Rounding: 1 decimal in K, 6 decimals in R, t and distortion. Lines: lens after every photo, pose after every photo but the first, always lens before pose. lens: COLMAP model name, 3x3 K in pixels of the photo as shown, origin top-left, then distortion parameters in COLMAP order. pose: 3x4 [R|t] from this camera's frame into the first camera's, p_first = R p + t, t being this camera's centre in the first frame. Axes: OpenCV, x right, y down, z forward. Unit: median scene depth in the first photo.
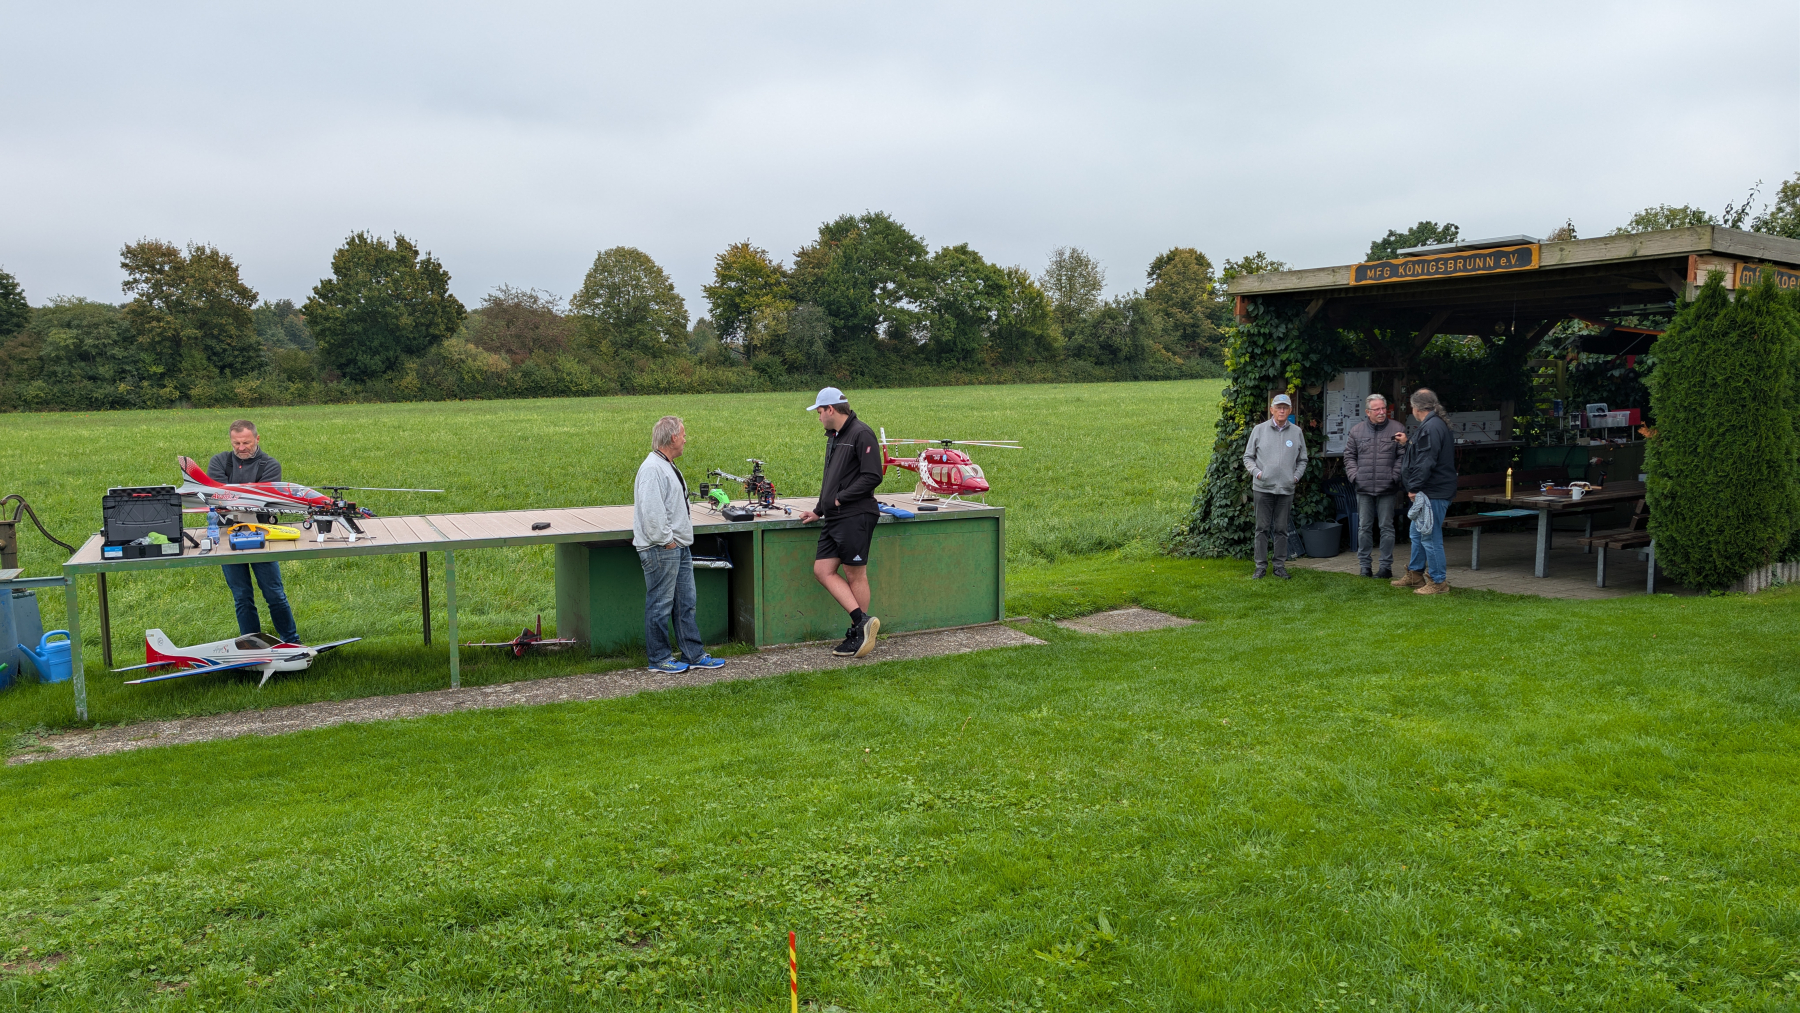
lens RADIAL K [[1290.8, 0, 897.2], [0, 1290.8, 538.5], [0, 0, 1]] dist [0.025577, -0.030291]
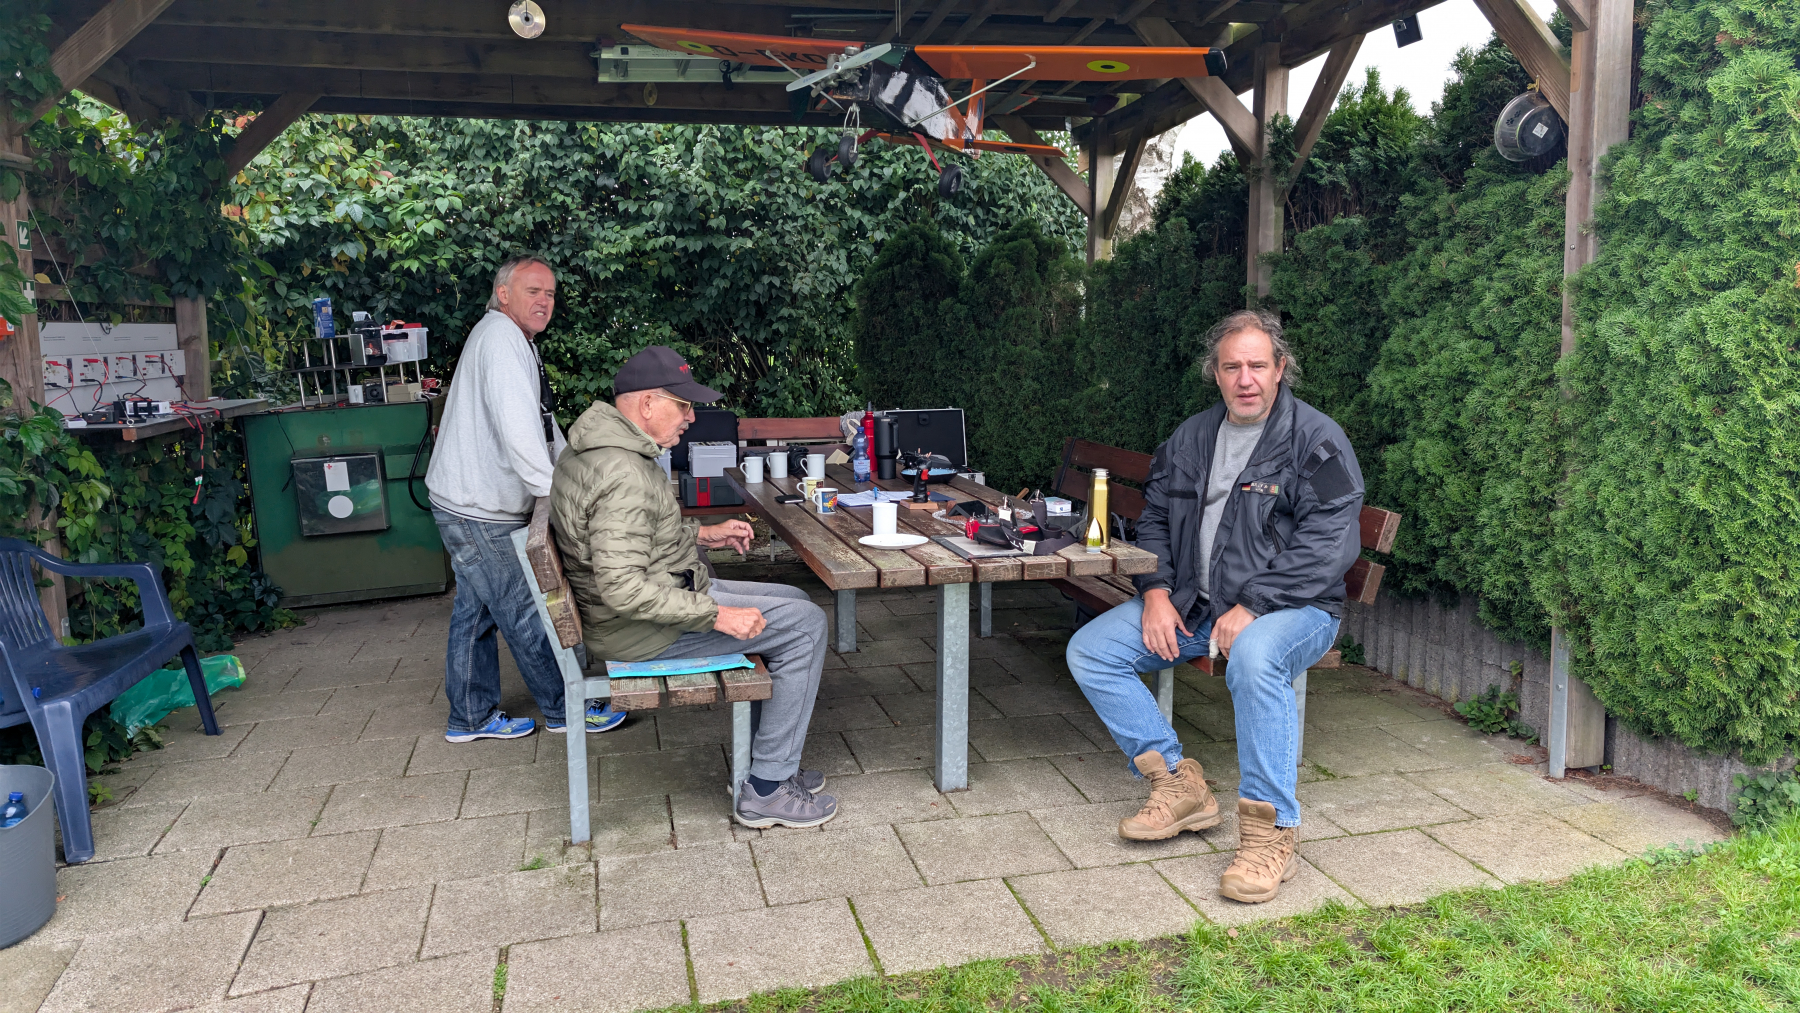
lens RADIAL K [[1290.8, 0, 894.0], [0, 1290.8, 491.2], [0, 0, 1]] dist [0.025577, -0.030291]
pose [[0.261841, -0.105299, 0.959350, 0.026546], [0.124129, 0.989449, 0.074723, -0.009451], [-0.957095, 0.099518, 0.272149, 0.126435]]
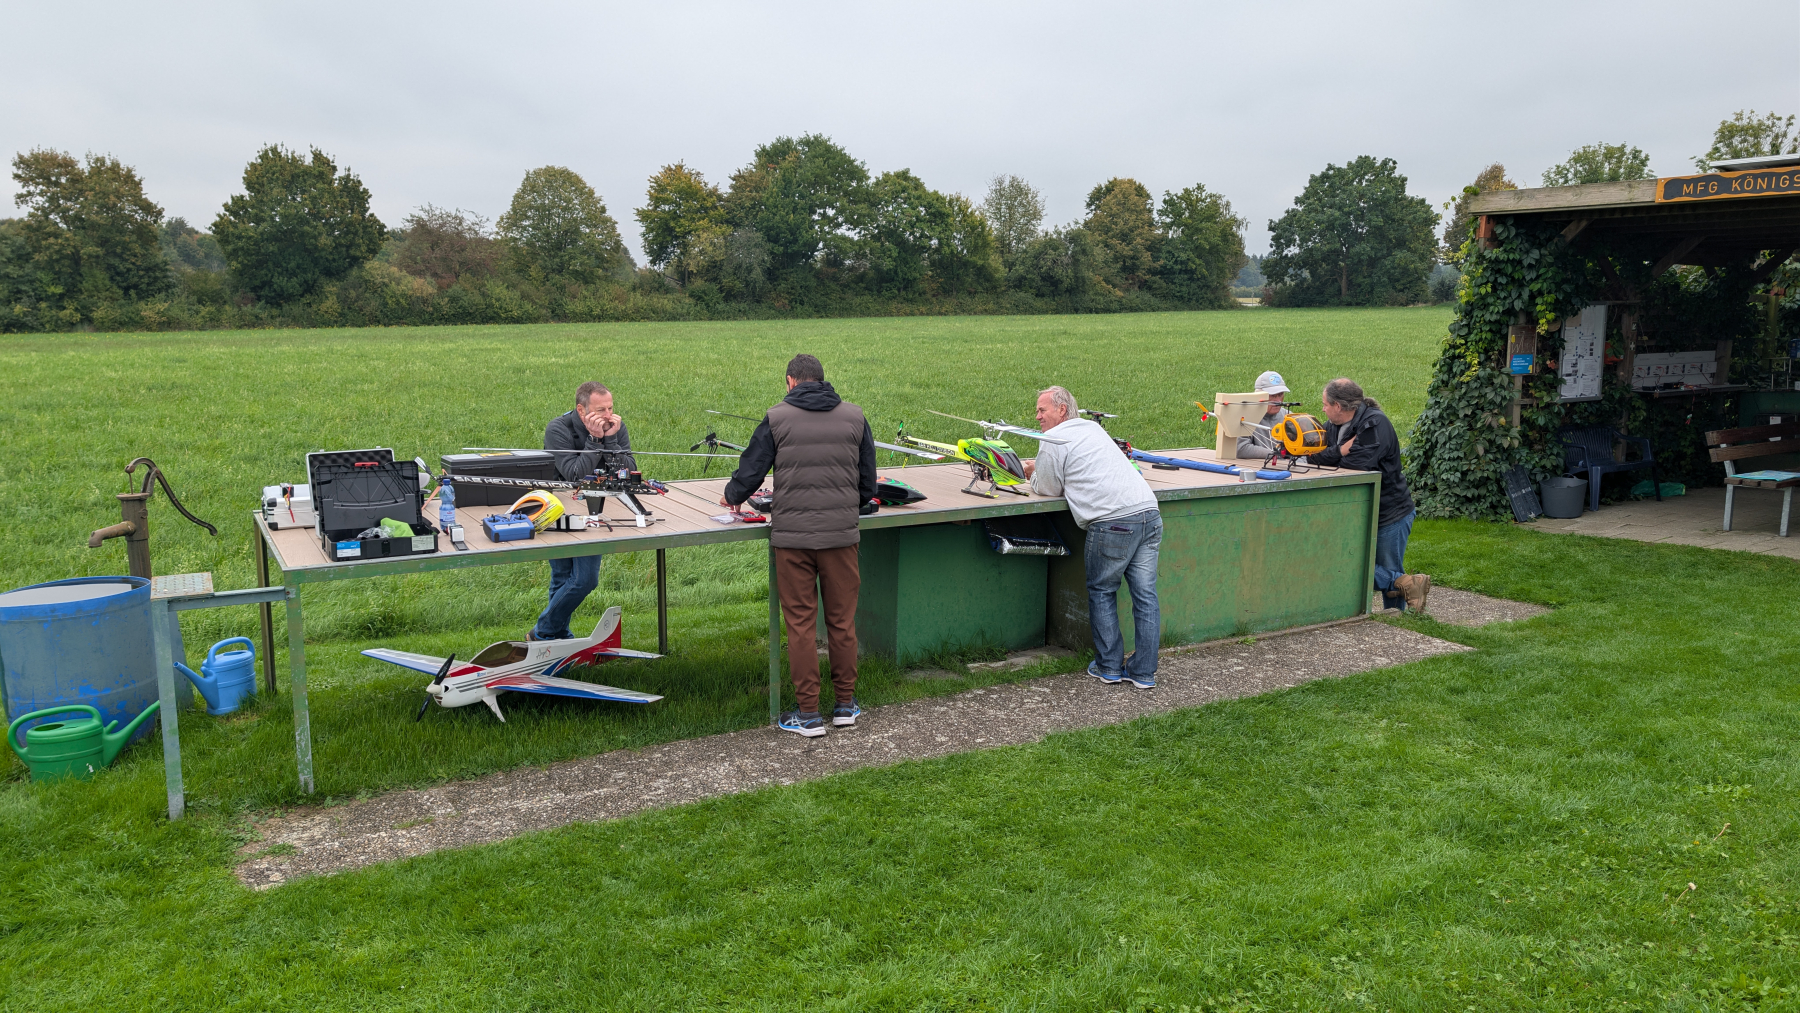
lens RADIAL K [[1290.8, 0, 881.3], [0, 1290.8, 524.9], [0, 0, 1]] dist [0.025577, -0.030291]
pose [[0.998322, 0.001117, 0.057896, -0.029402], [-0.003576, 0.999094, 0.042396, -0.002660], [-0.057796, -0.042532, 0.997422, 0.024365]]
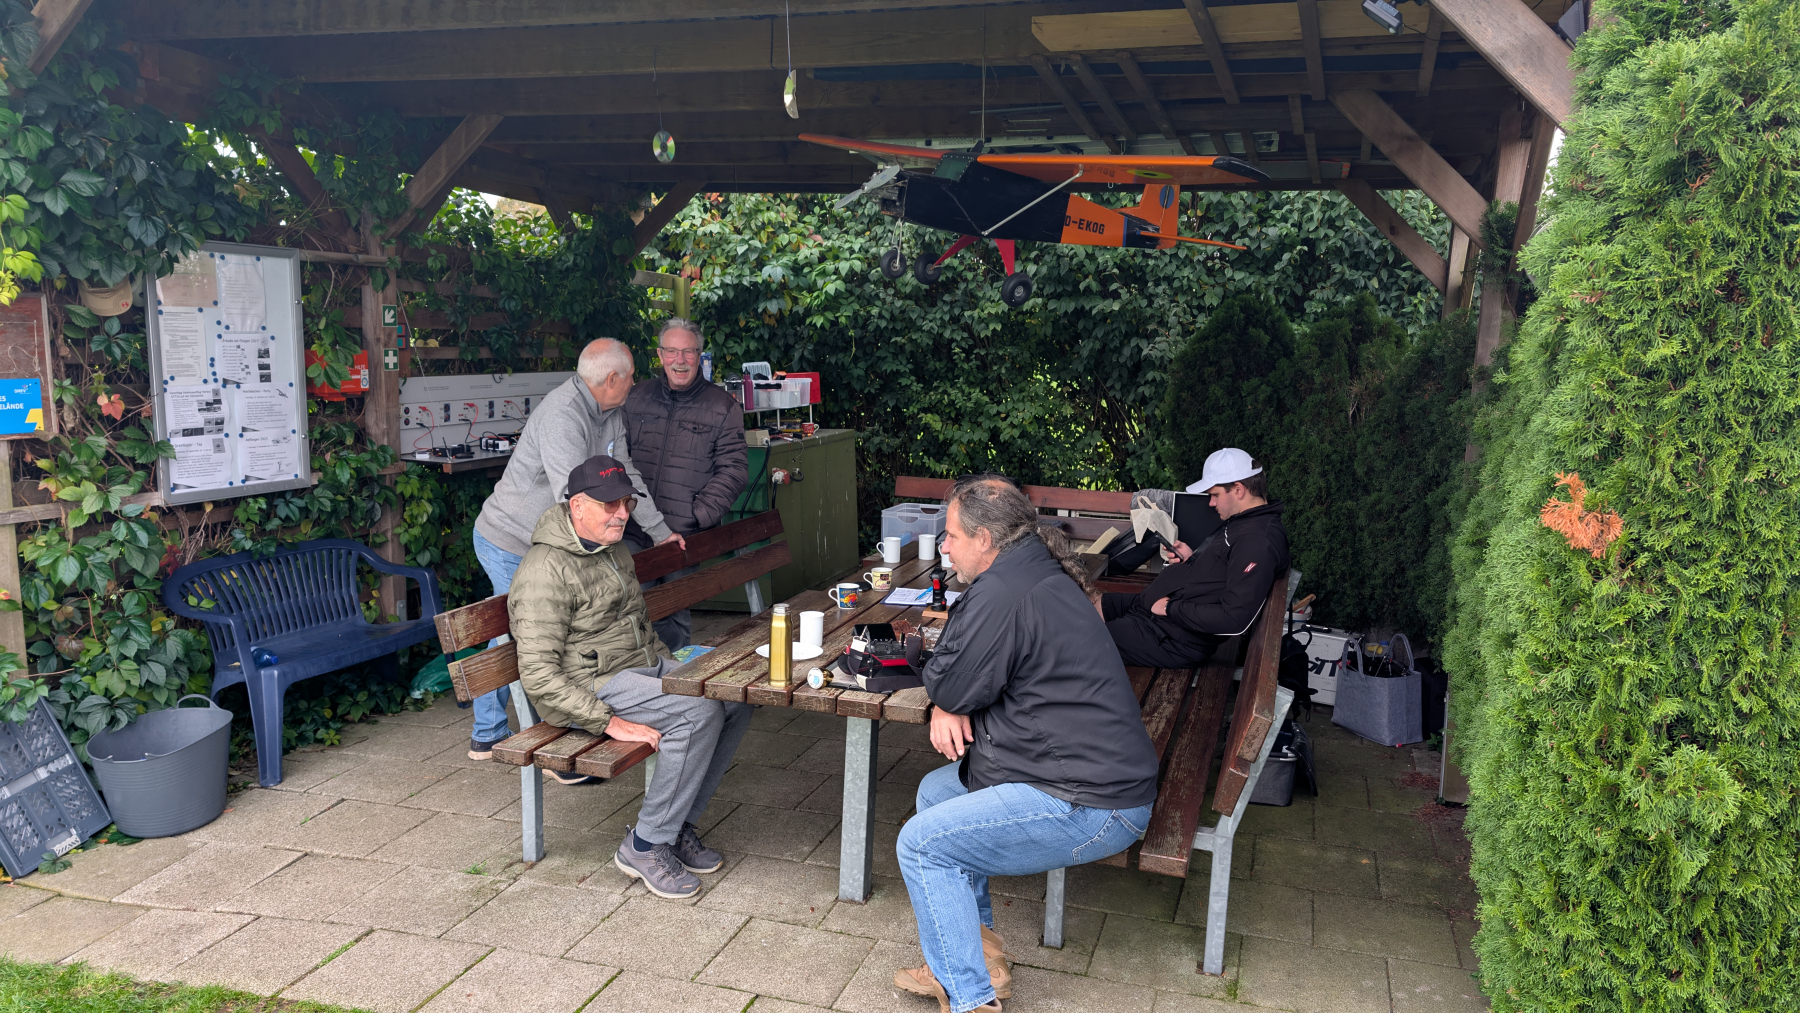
lens RADIAL K [[1290.8, 0, 904.3], [0, 1290.8, 531.7], [0, 0, 1]] dist [0.025577, -0.030291]
pose [[0.725569, -0.067138, 0.684866, 0.039585], [0.042677, 0.997704, 0.052592, -0.010870], [-0.686825, -0.008931, 0.726768, 0.103881]]
